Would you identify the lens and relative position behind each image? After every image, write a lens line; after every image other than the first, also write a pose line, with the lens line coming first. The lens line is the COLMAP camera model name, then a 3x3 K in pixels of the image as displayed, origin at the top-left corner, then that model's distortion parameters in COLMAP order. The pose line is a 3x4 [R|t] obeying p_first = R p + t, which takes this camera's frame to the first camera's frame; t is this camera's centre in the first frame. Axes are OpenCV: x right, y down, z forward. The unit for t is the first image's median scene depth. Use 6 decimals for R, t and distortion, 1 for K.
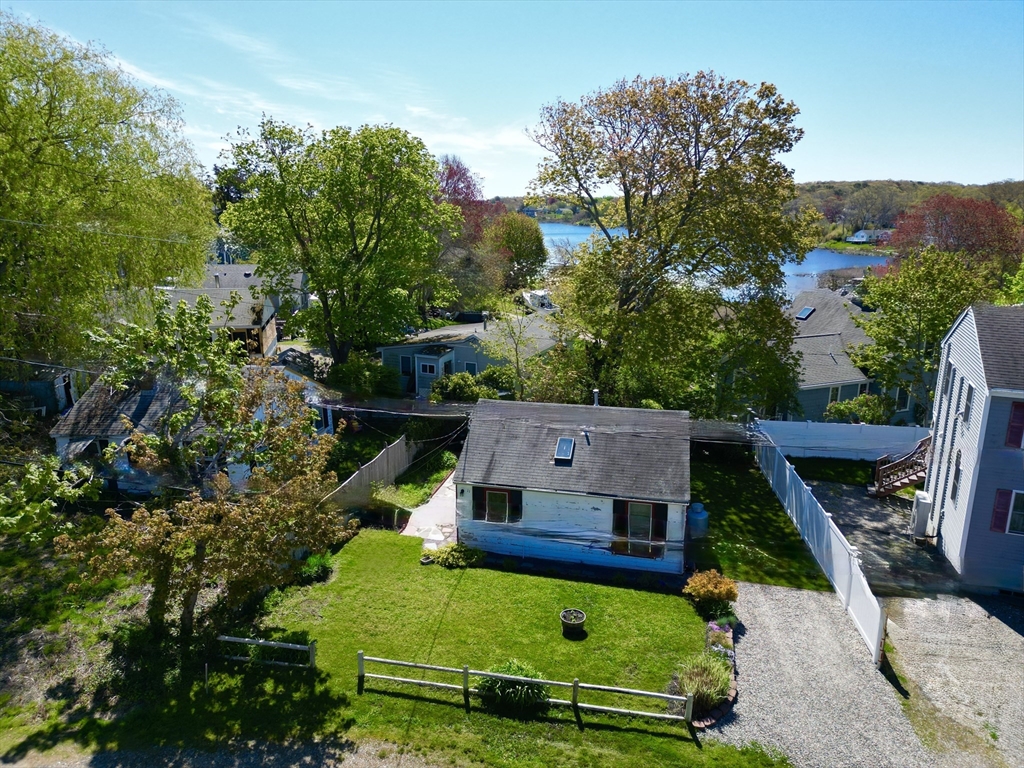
lens RADIAL K [[711.9, 0, 511.3], [0, 711.9, 386.5], [0, 0, 1]] dist [0.063413, -0.054685]
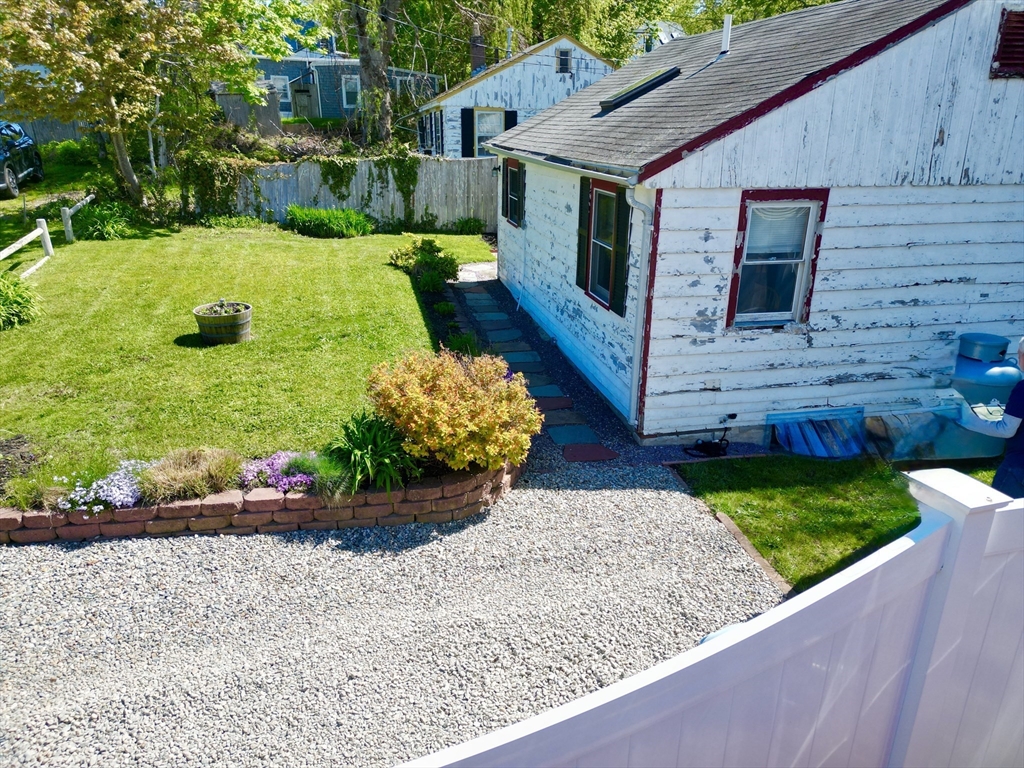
lens RADIAL K [[711.9, 0, 512.3], [0, 711.9, 387.7], [0, 0, 1]] dist [0.063413, -0.054685]
pose [[0.421802, 0.321720, -0.847691, 0.599904], [-0.227014, 0.942625, 0.244790, 0.218284], [0.877809, 0.089185, 0.470636, 0.984271]]
